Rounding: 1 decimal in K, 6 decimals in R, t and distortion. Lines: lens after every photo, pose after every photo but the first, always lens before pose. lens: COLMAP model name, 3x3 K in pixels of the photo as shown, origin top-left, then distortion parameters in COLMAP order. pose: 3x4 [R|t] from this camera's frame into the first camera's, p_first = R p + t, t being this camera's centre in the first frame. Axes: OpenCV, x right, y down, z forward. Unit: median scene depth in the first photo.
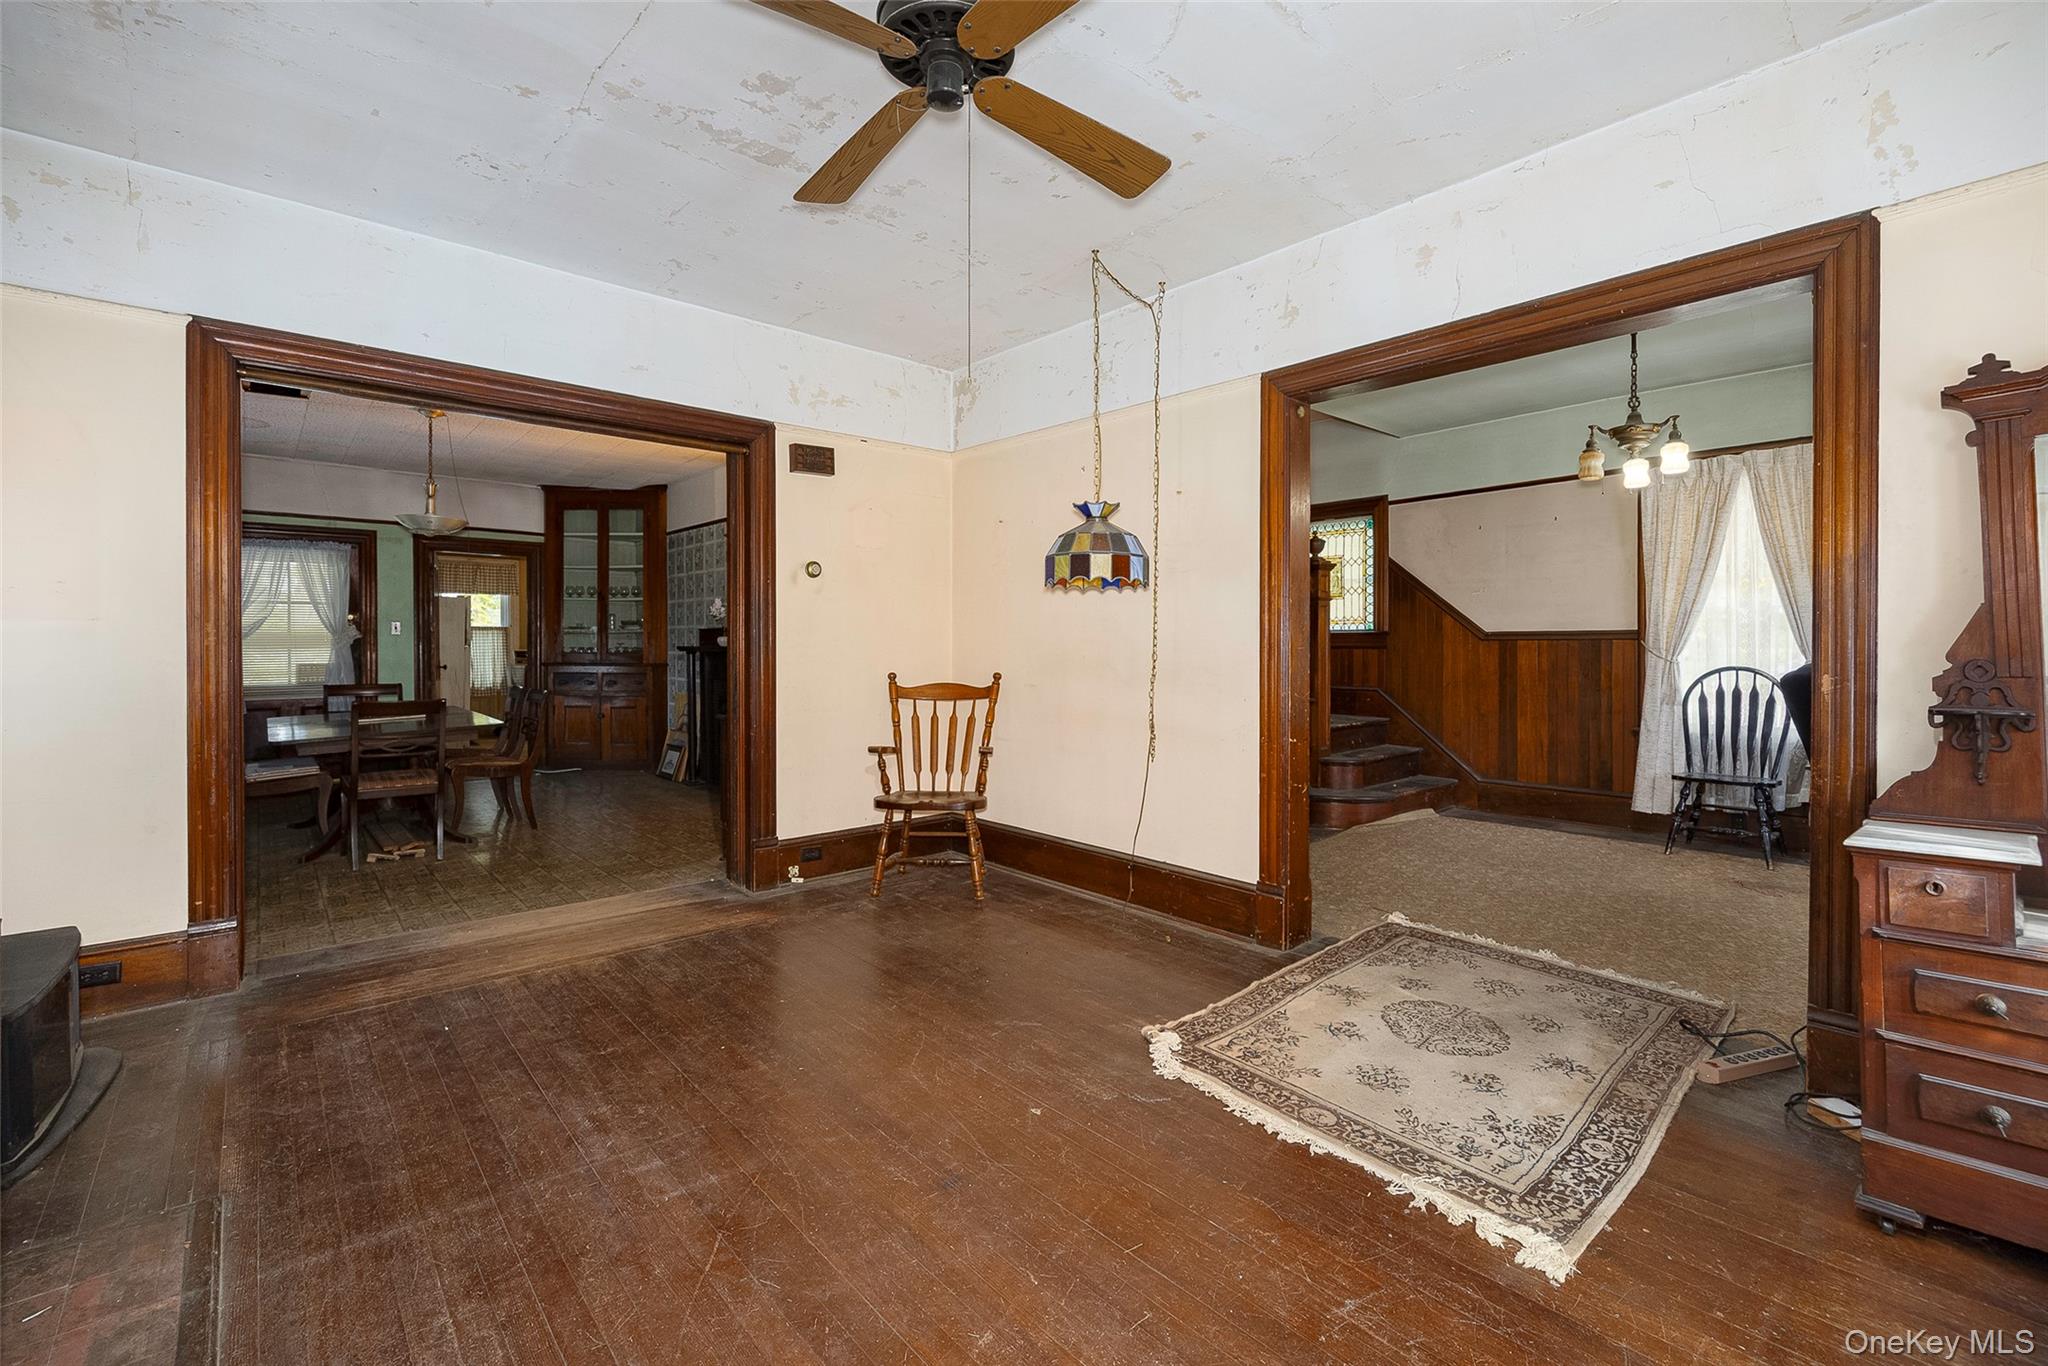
lens RADIAL K [[884.7, 0, 1027.8], [0, 884.7, 651.2], [0, 0, 1]] dist [-0.001216, -0.000102]
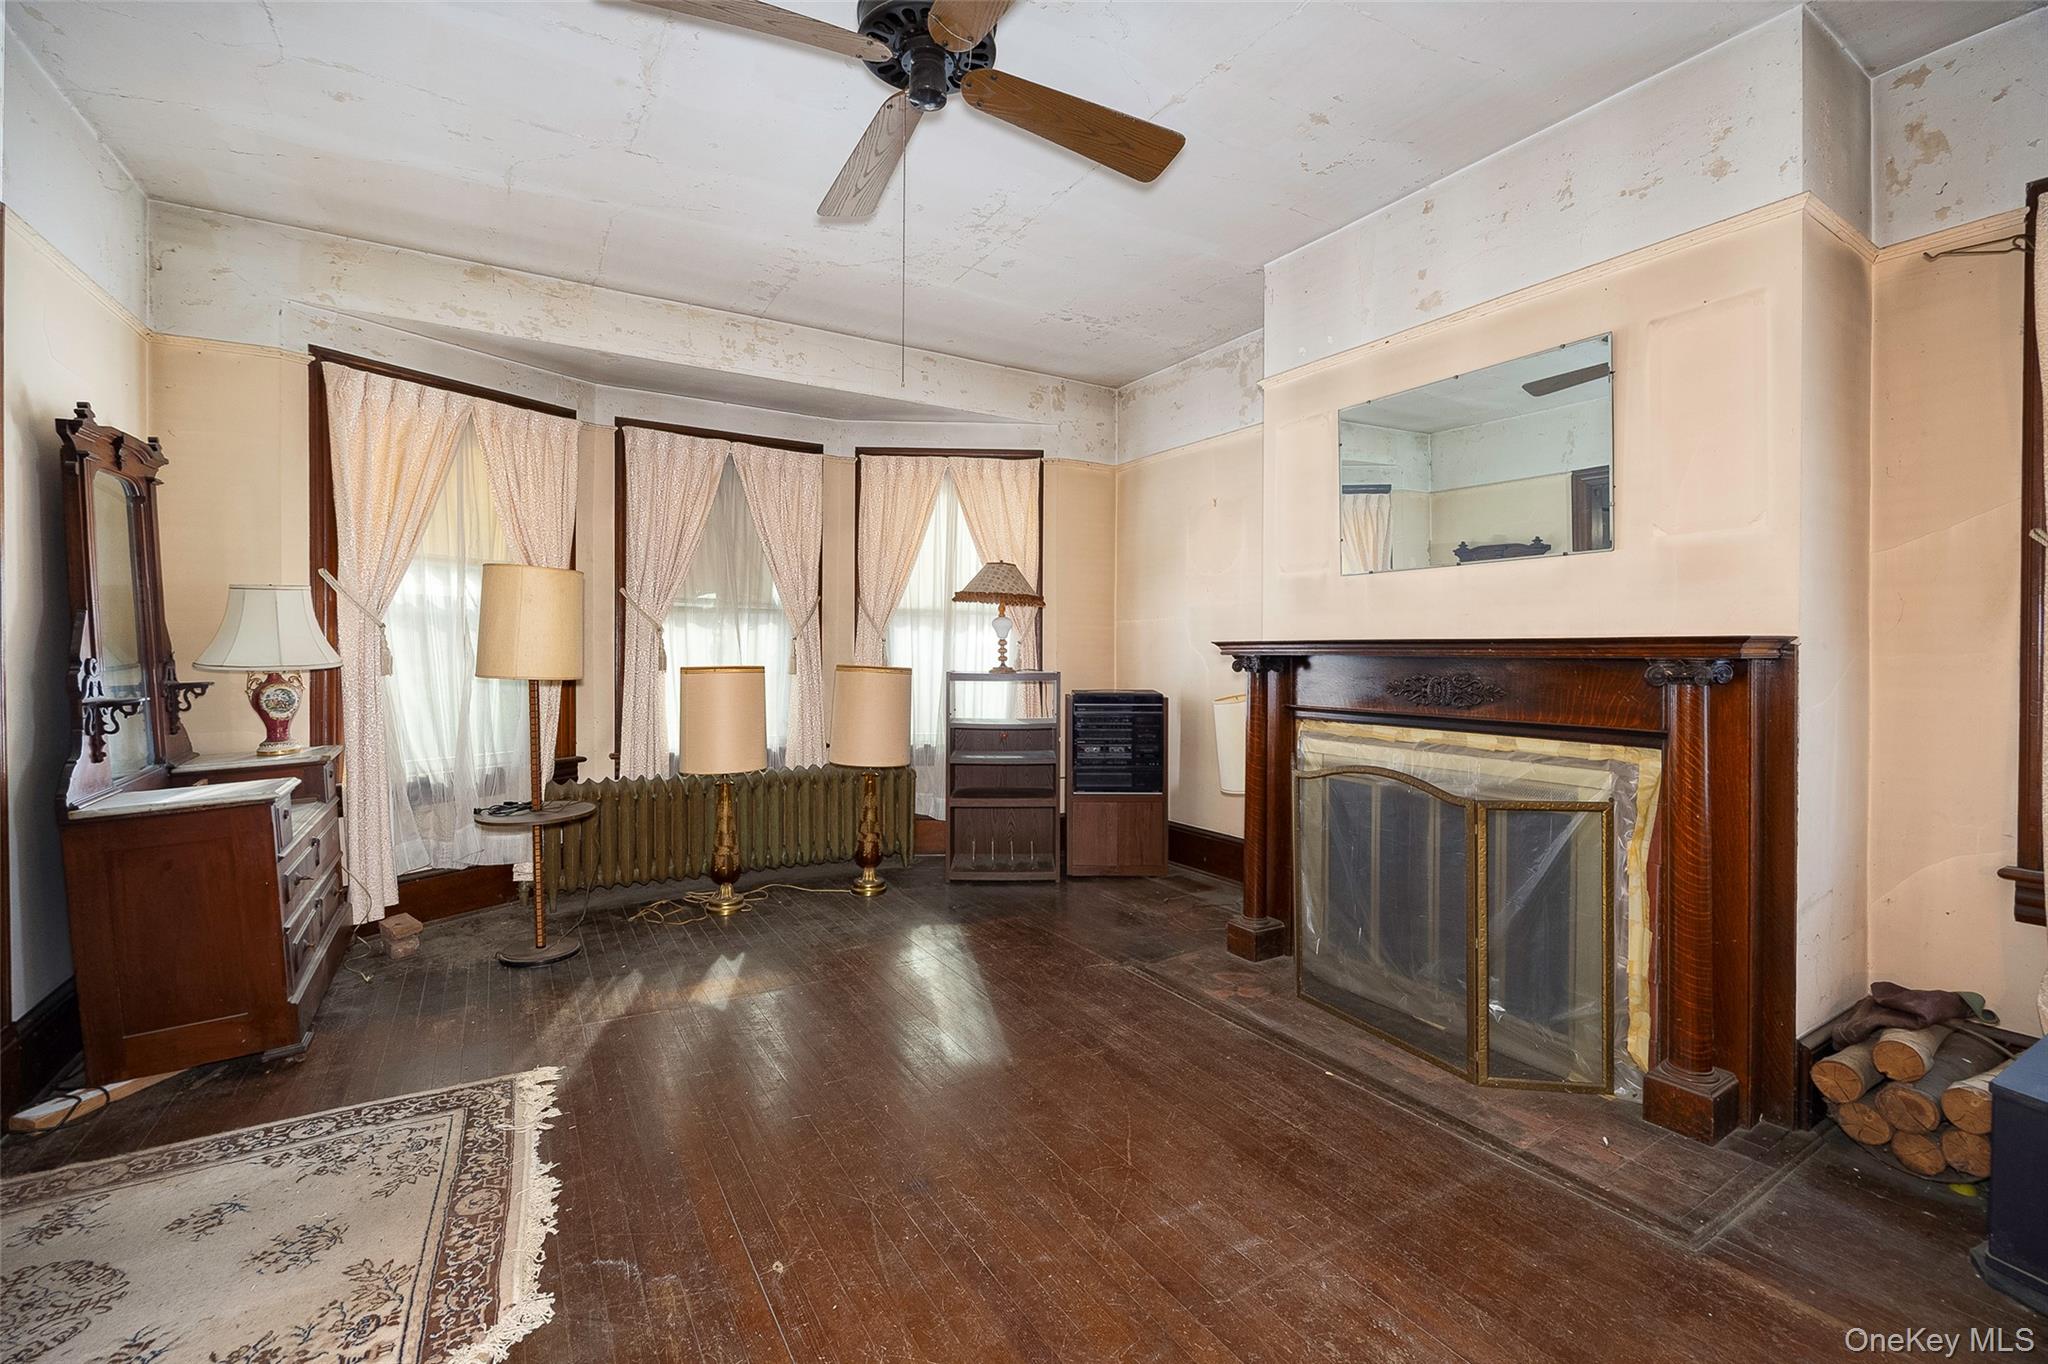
lens RADIAL K [[884.7, 0, 1027.8], [0, 884.7, 650.2], [0, 0, 1]] dist [-0.001216, -0.000102]
pose [[-0.984733, -0.001506, 0.174062, -0.302143], [-0.000509, 0.999983, 0.005770, -0.007485], [-0.174068, 0.005593, -0.984718, 1.558882]]
